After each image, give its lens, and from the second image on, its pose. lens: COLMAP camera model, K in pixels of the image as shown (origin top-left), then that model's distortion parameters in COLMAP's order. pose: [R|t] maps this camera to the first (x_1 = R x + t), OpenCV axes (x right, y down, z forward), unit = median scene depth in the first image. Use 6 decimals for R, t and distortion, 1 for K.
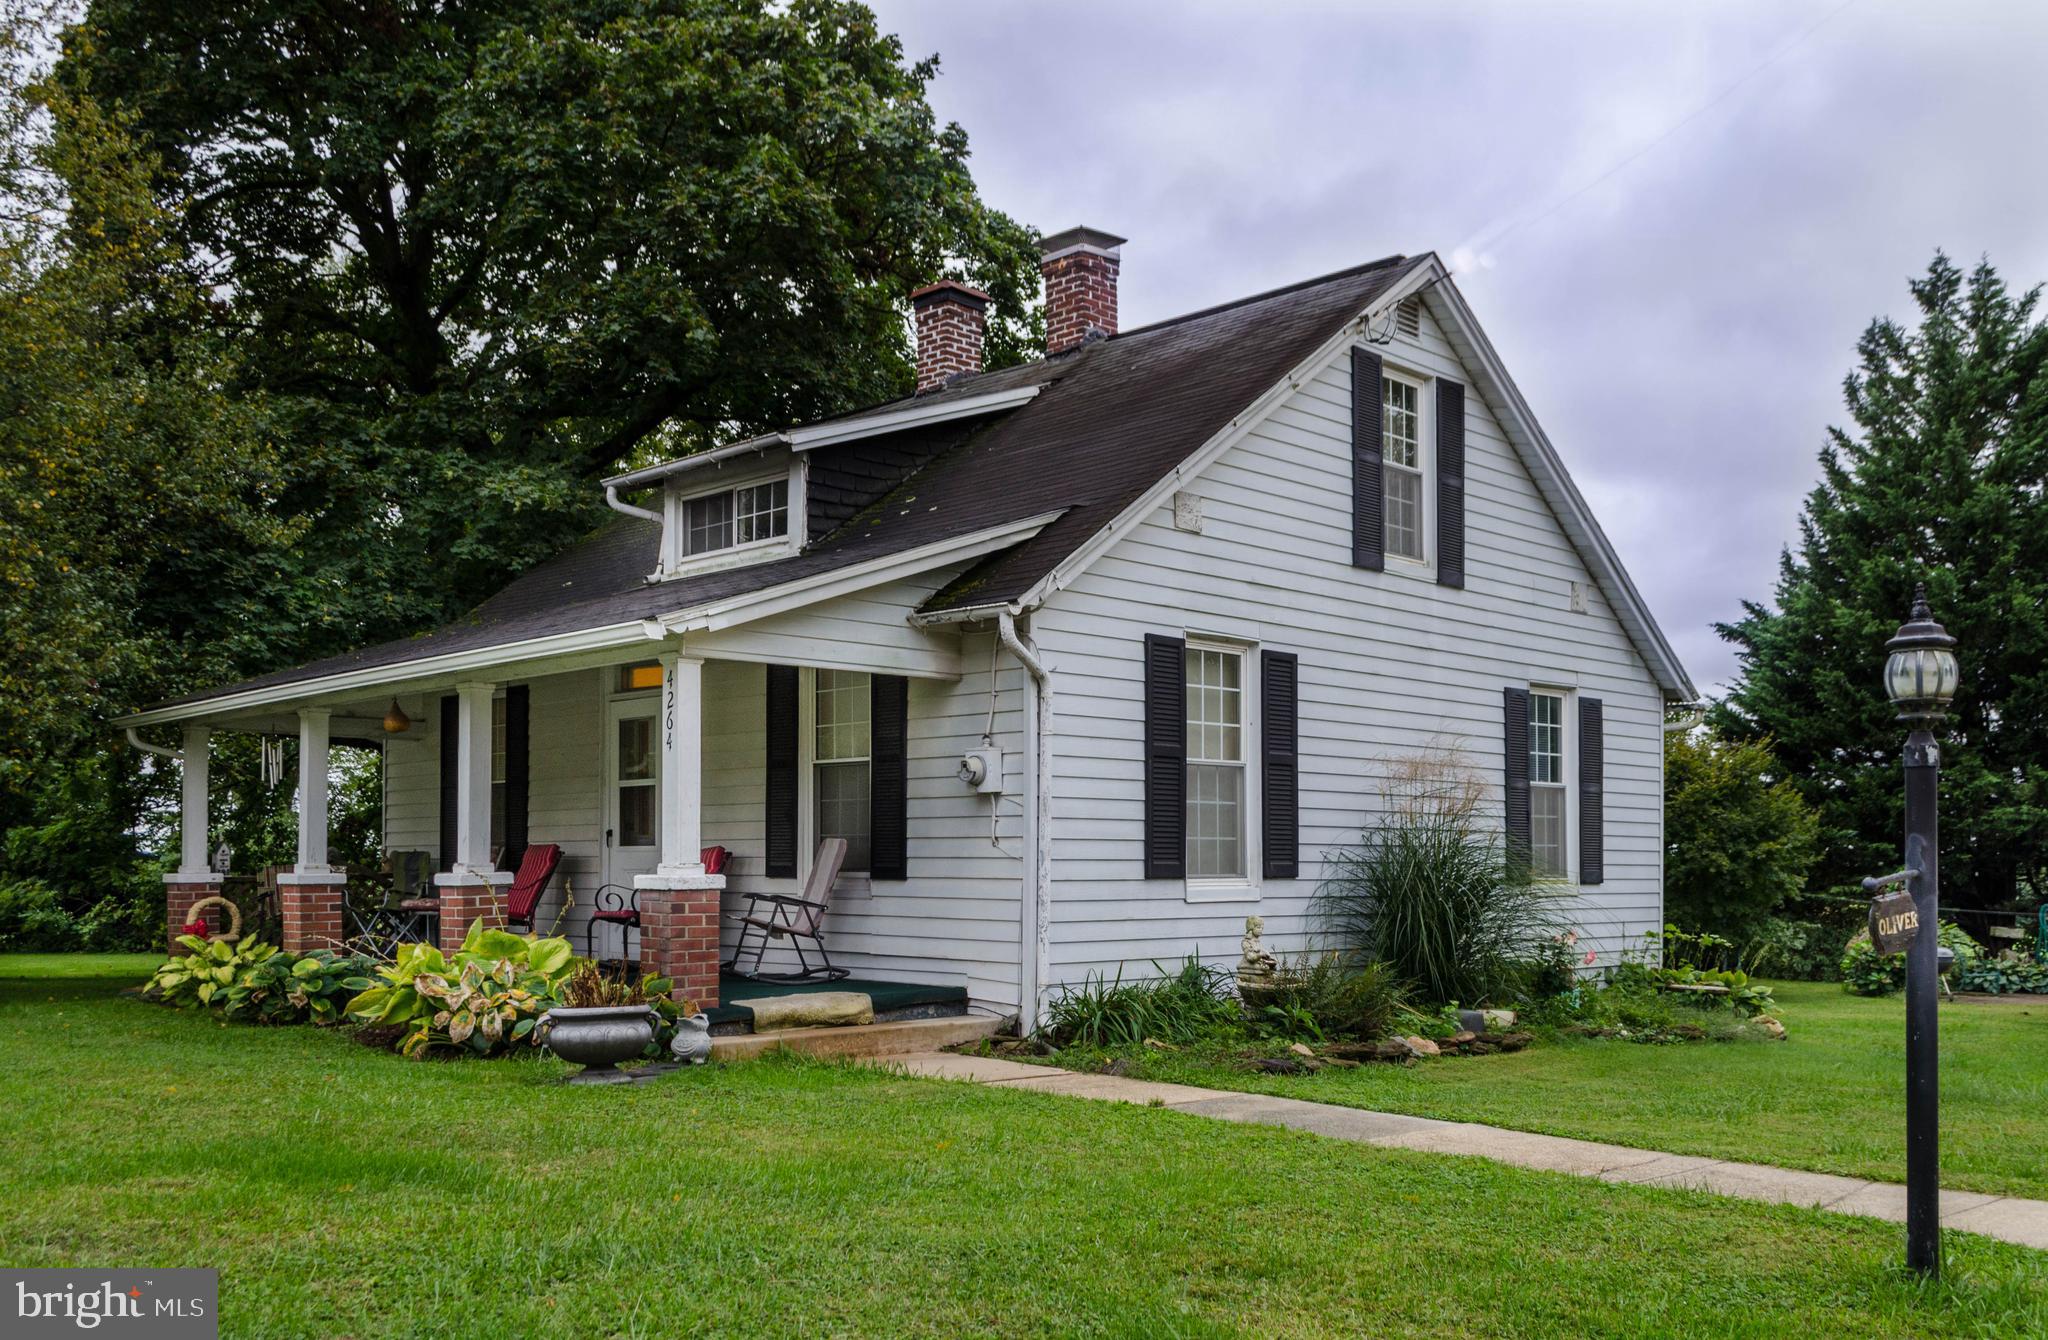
lens RADIAL K [[1769.7, 0, 1064.3], [0, 1769.7, 827.9], [0, 0, 1]] dist [0.006607, 0.000900]
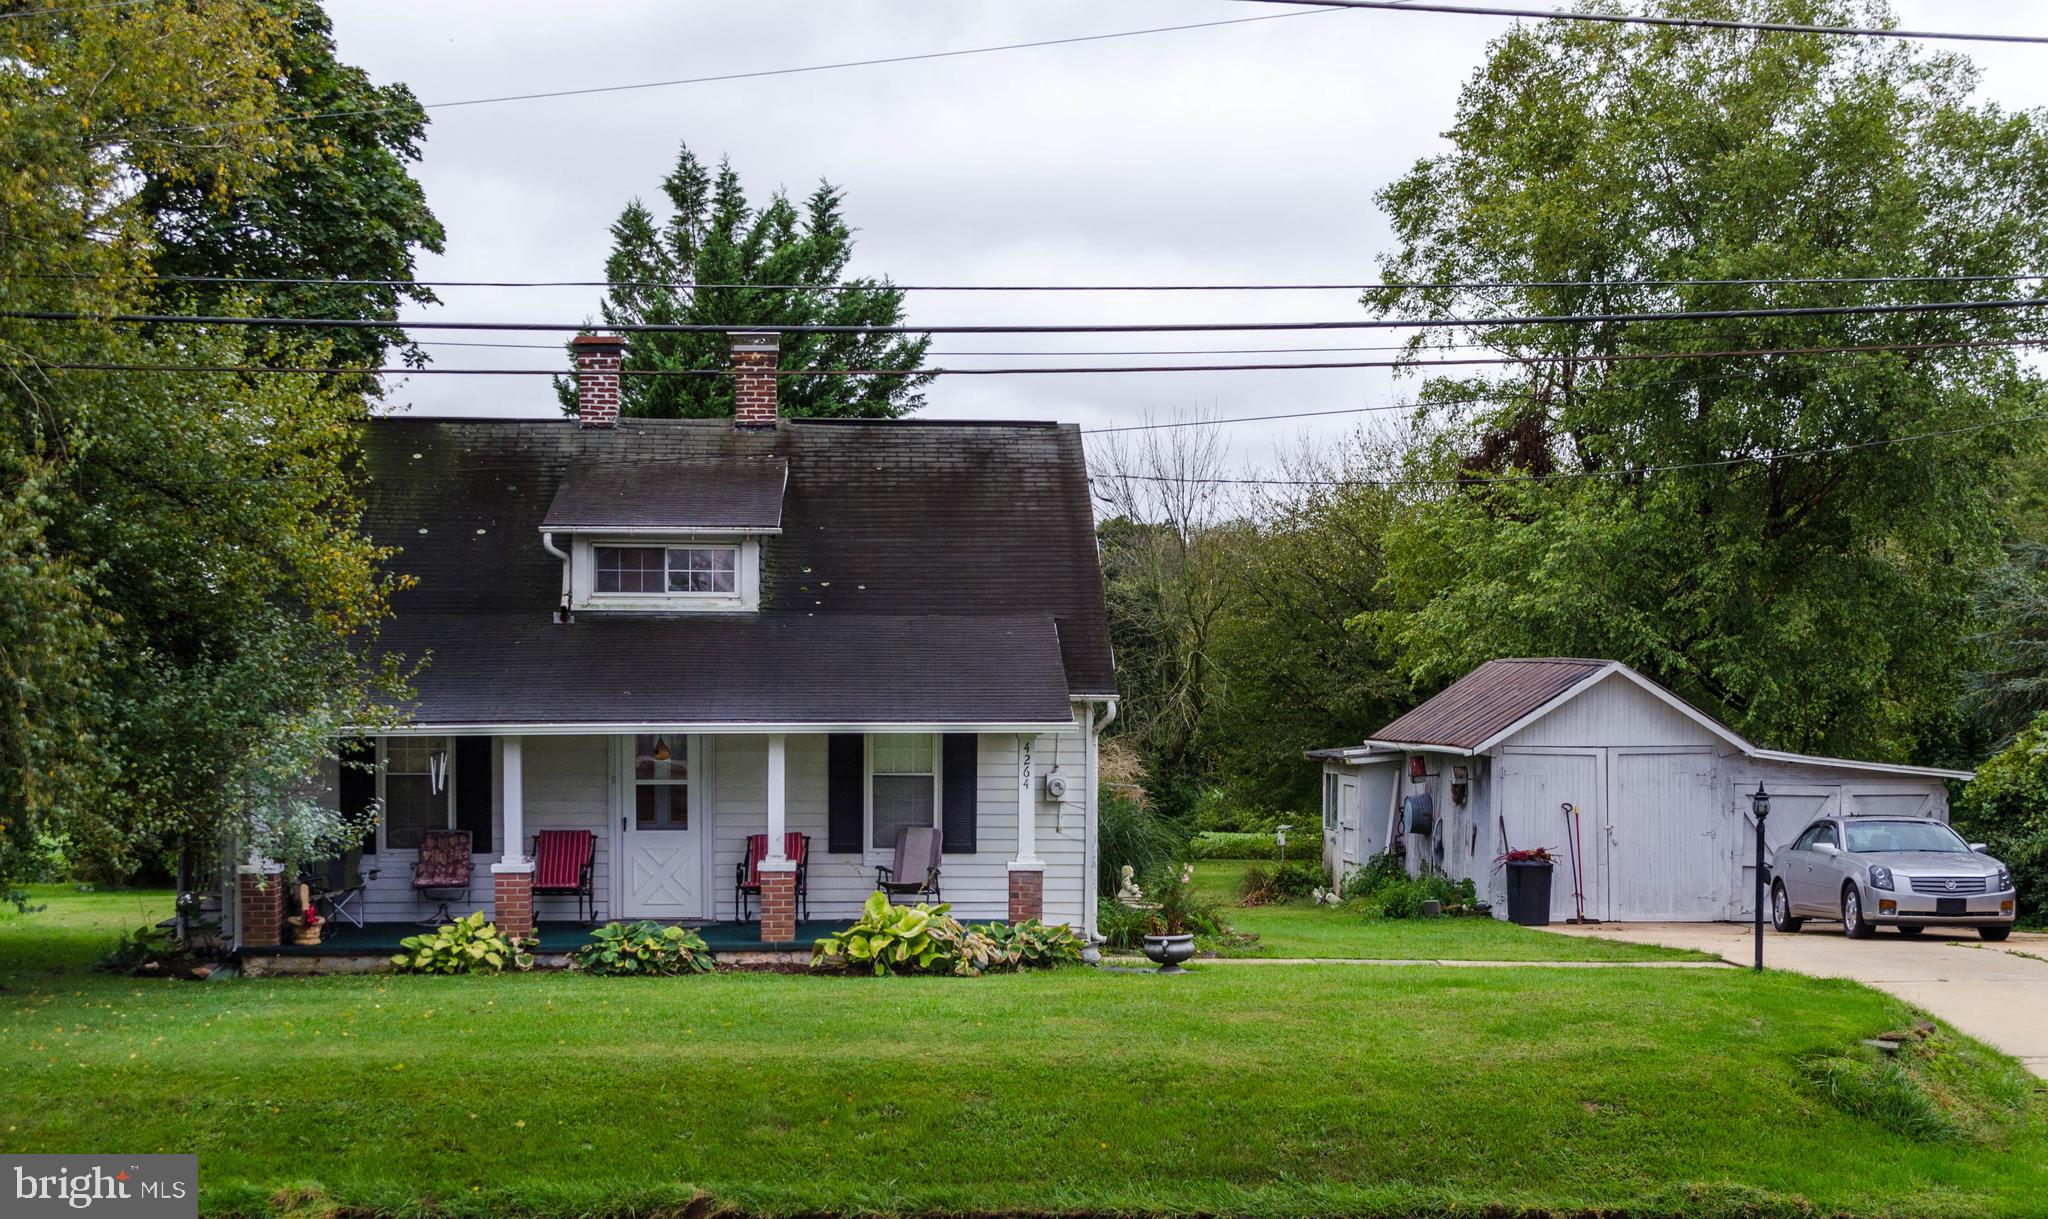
lens RADIAL K [[2720.9, 0, 911.4], [0, 2720.9, 864.0], [0, 0, 1]] dist [0.006331, 0.000000]
pose [[0.697527, -0.047561, 0.714978, -1.585098], [-0.012798, 0.996809, 0.078794, -0.128848], [-0.716444, -0.064111, 0.694692, -0.549398]]
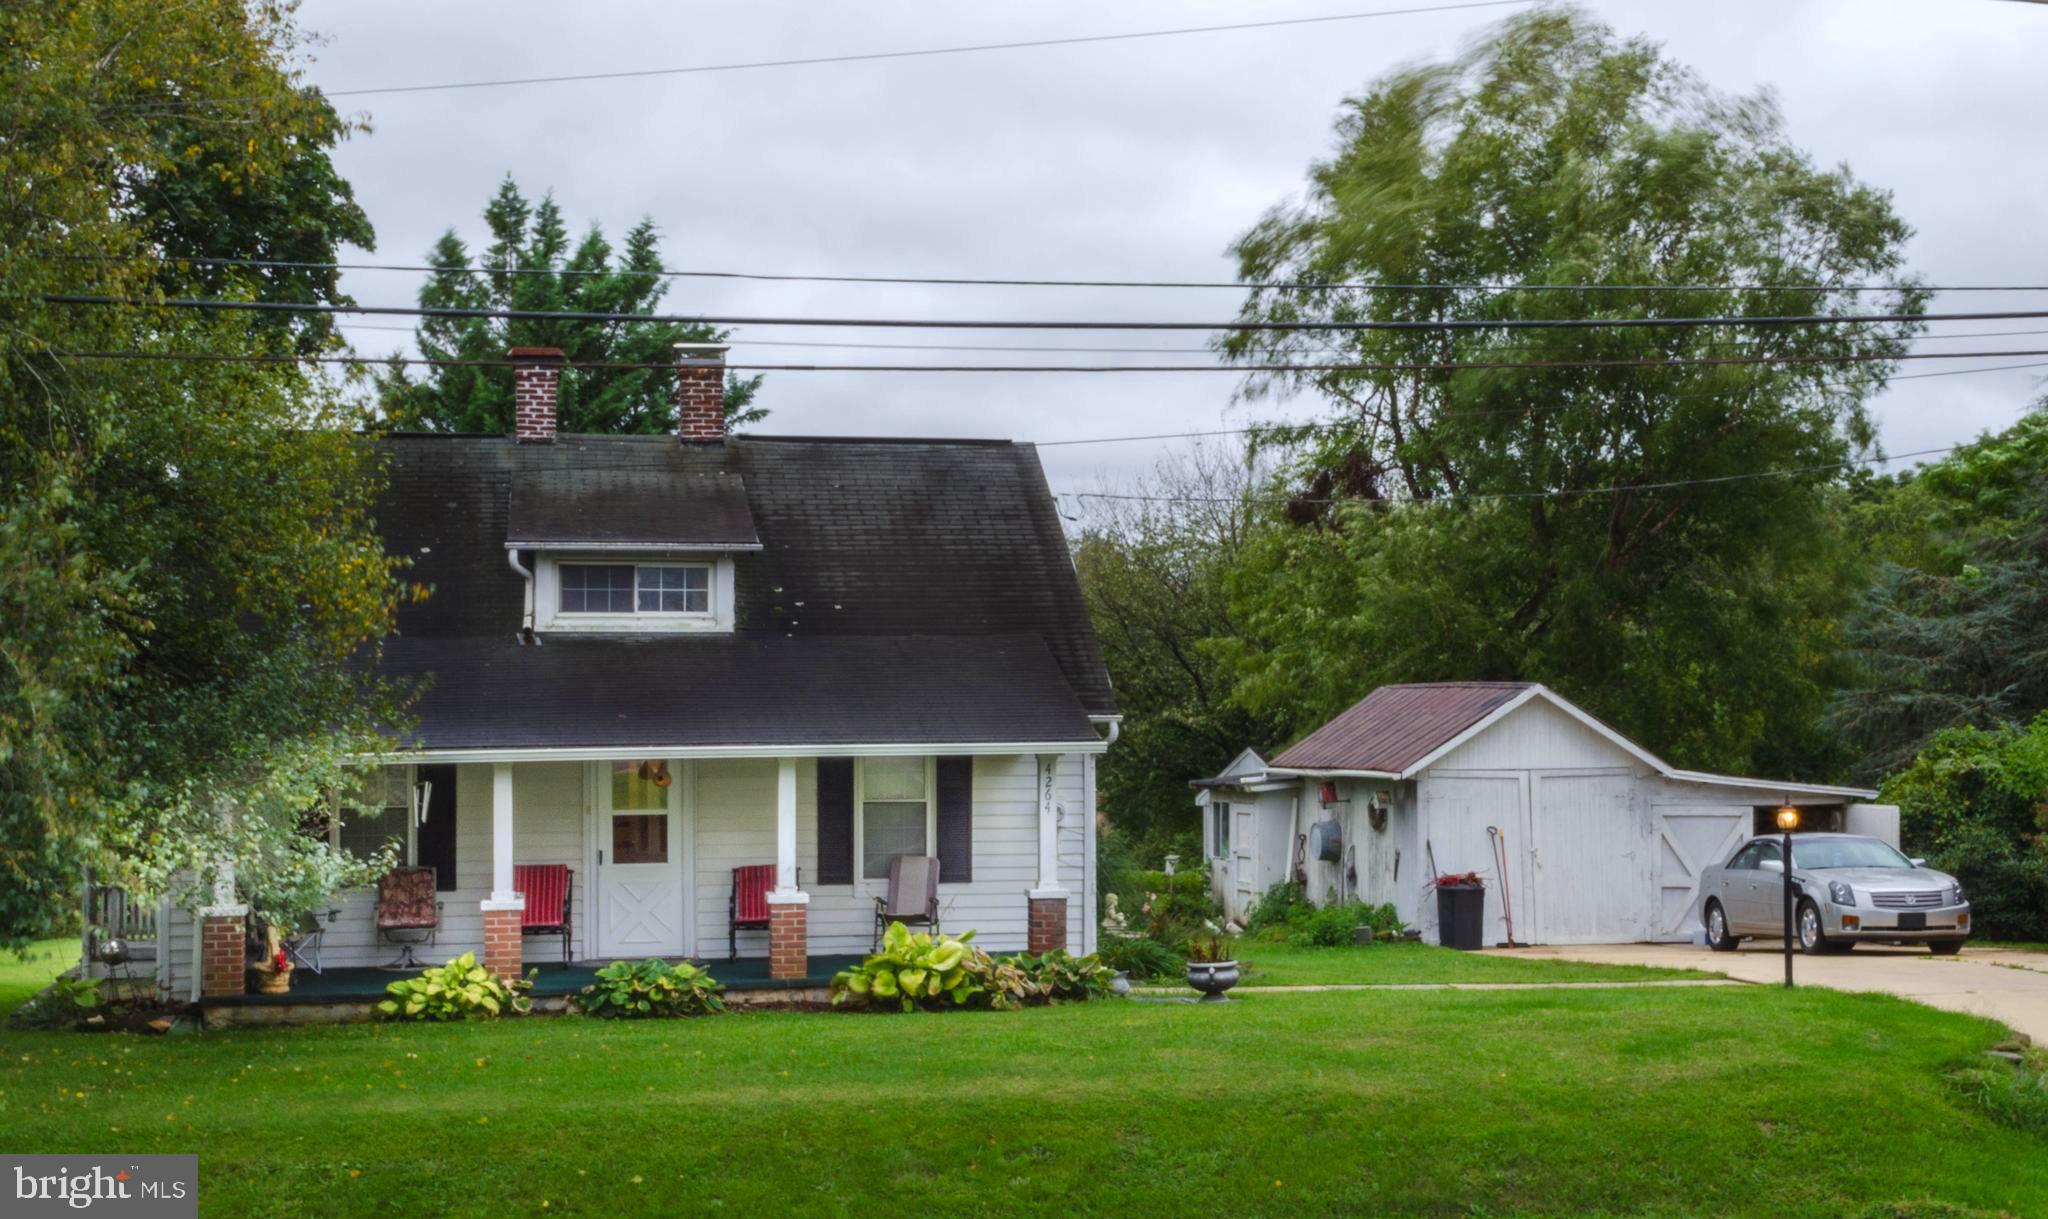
lens RADIAL K [[2720.9, 0, 984.1], [0, 2720.9, 688.7], [0, 0, 1]] dist [0.006331, 0.000000]
pose [[0.593749, 0.006179, 0.804627, -1.656047], [-0.005480, 0.999978, -0.003635, -0.107981], [-0.804632, -0.002251, 0.593770, -0.327404]]
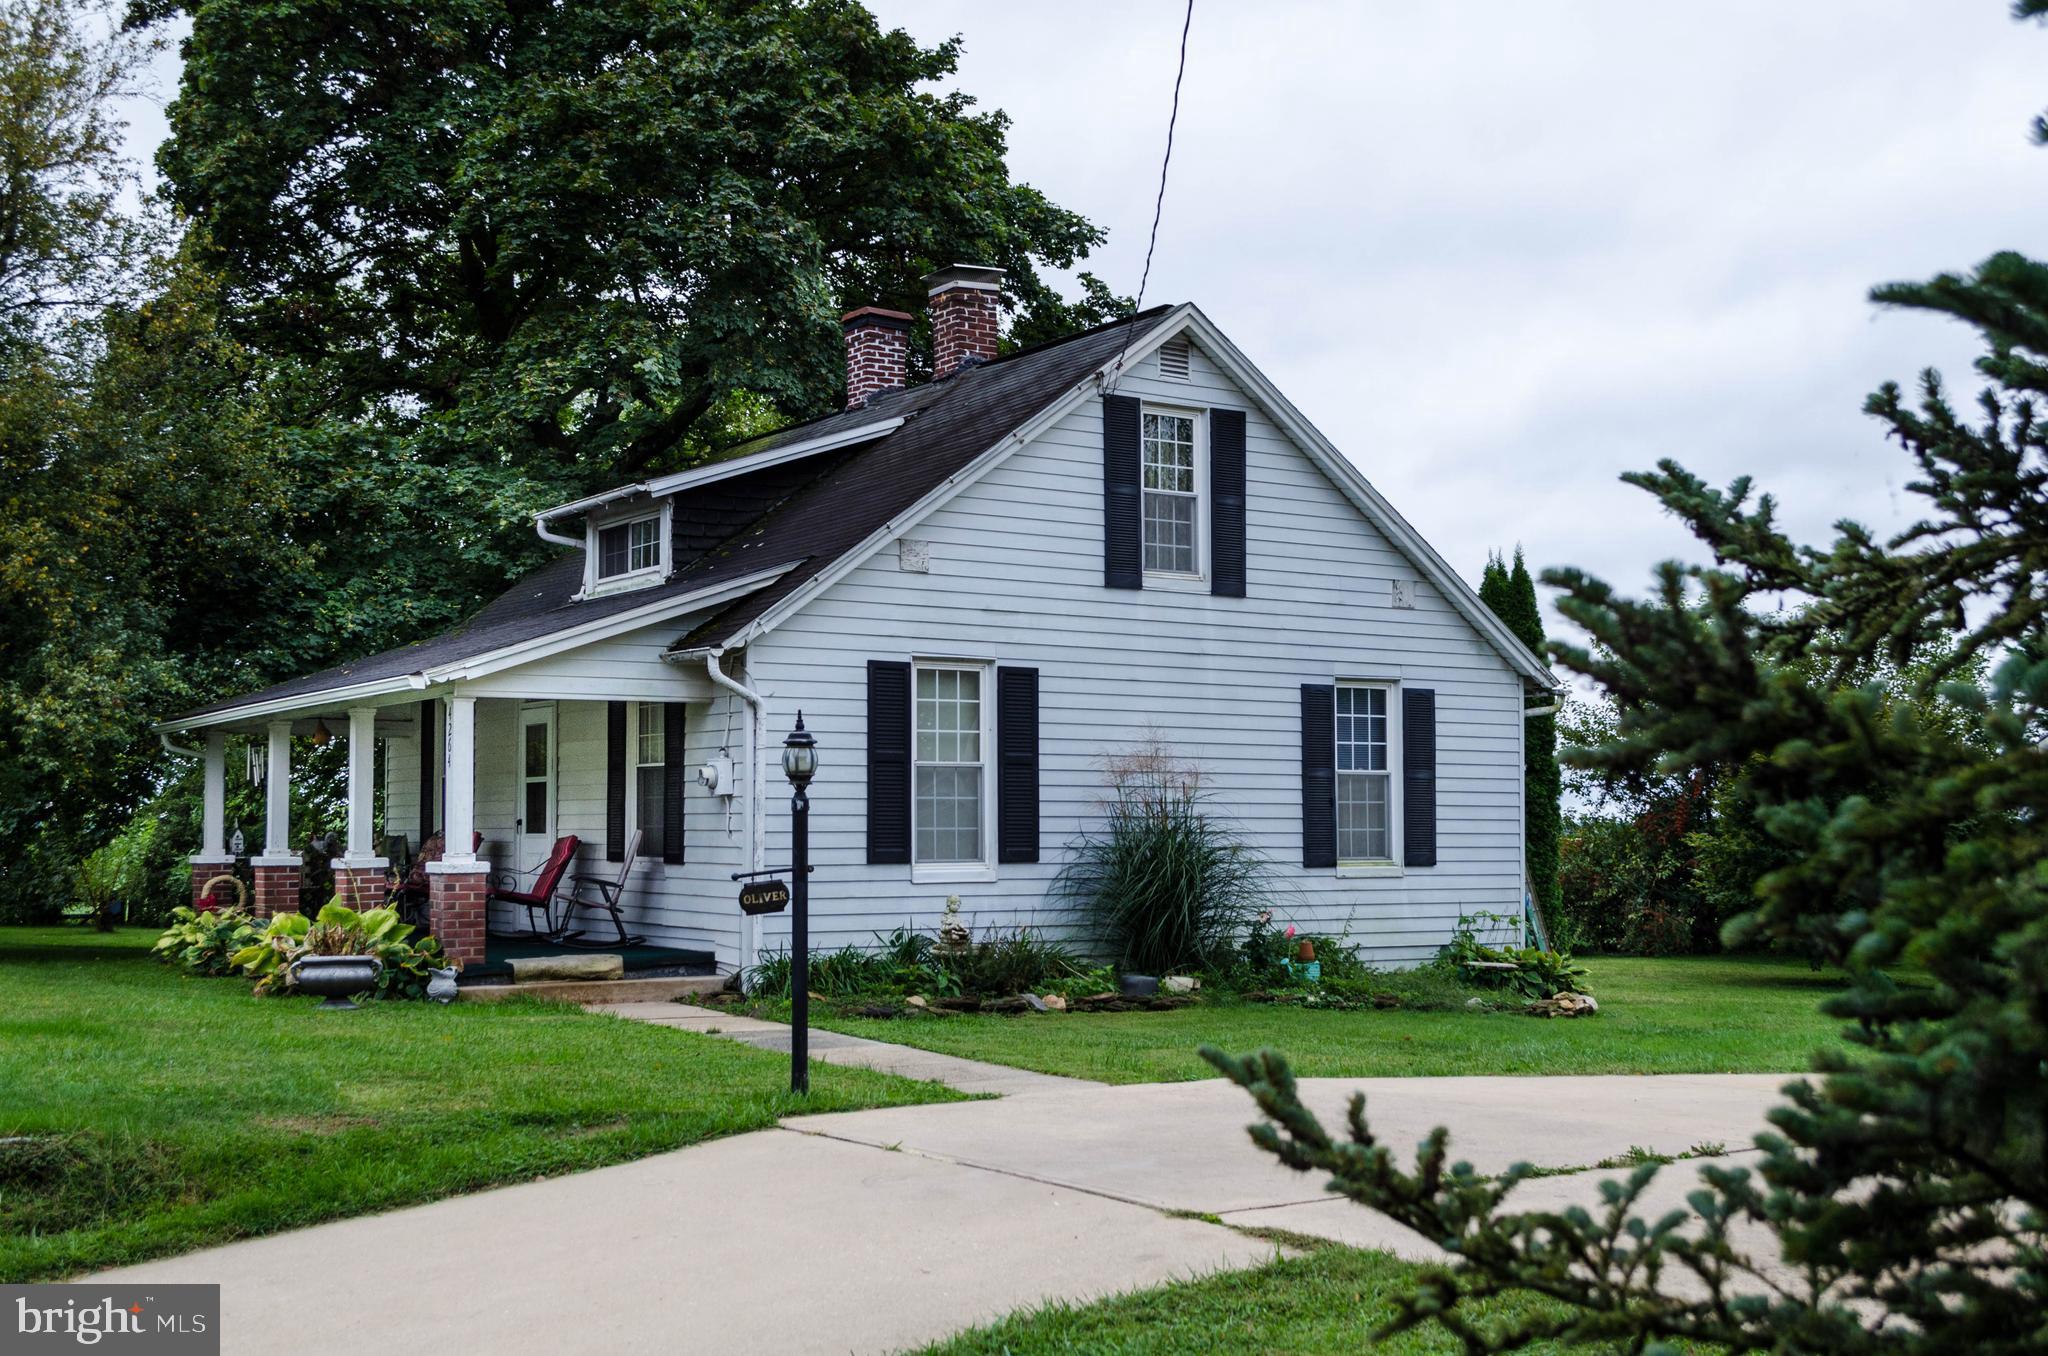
lens RADIAL K [[2251.2, 0, 1030.1], [0, 2251.2, 695.0], [0, 0, 1]] dist [0.016190, 0.000000]
pose [[0.977849, -0.014230, -0.208829, 0.400440], [0.006215, 0.999220, -0.038989, -0.021394], [0.209221, 0.036827, 0.977175, -0.404162]]
